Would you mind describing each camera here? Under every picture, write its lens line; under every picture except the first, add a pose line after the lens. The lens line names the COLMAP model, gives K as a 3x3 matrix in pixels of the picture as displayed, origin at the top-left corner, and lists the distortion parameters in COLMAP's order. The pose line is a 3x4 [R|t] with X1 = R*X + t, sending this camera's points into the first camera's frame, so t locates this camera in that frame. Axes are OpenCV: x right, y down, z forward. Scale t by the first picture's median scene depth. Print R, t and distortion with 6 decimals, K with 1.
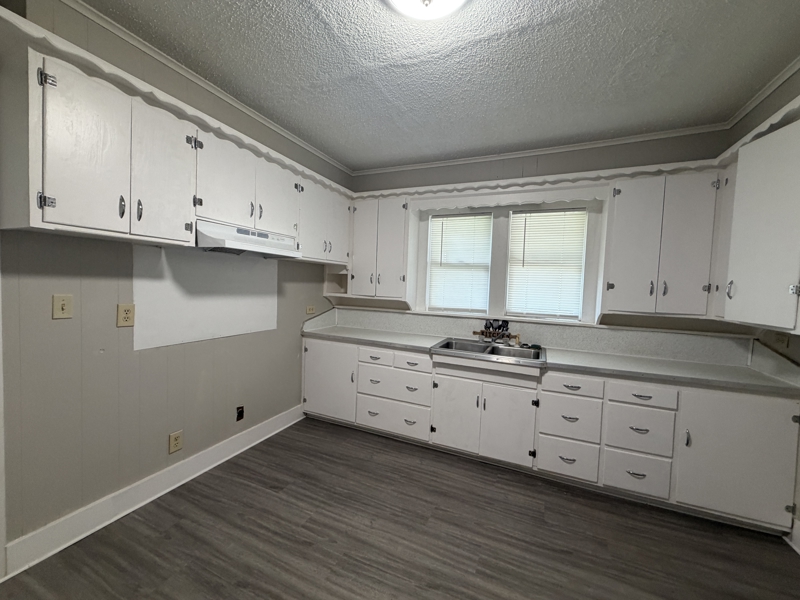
lens RADIAL K [[319.8, 0, 396.2], [0, 319.8, 299.4], [0, 0, 1]] dist [0.000378, 0.000948]
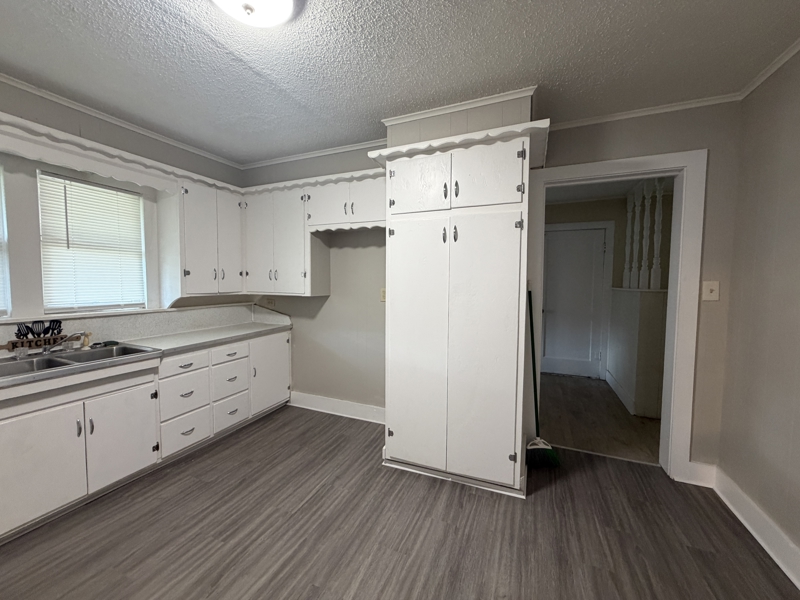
lens RADIAL K [[319.8, 0, 397.7], [0, 319.8, 299.5], [0, 0, 1]] dist [0.000378, 0.000948]
pose [[-0.012424, -0.093931, 0.995501, -0.511723], [0.040245, 0.994724, 0.094360, -0.025069], [-0.999113, 0.041236, -0.008578, 0.265314]]
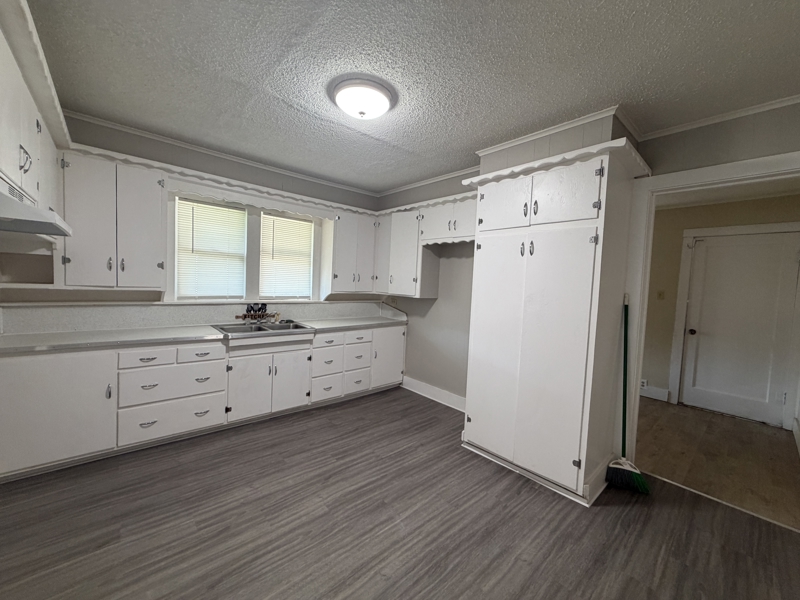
lens RADIAL K [[319.8, 0, 398.4], [0, 319.8, 299.9], [0, 0, 1]] dist [0.000378, 0.000948]
pose [[0.411837, -0.069373, 0.908613, -0.686934], [0.012781, 0.997440, 0.070362, -0.032932], [-0.911168, -0.017364, 0.411670, 0.054584]]
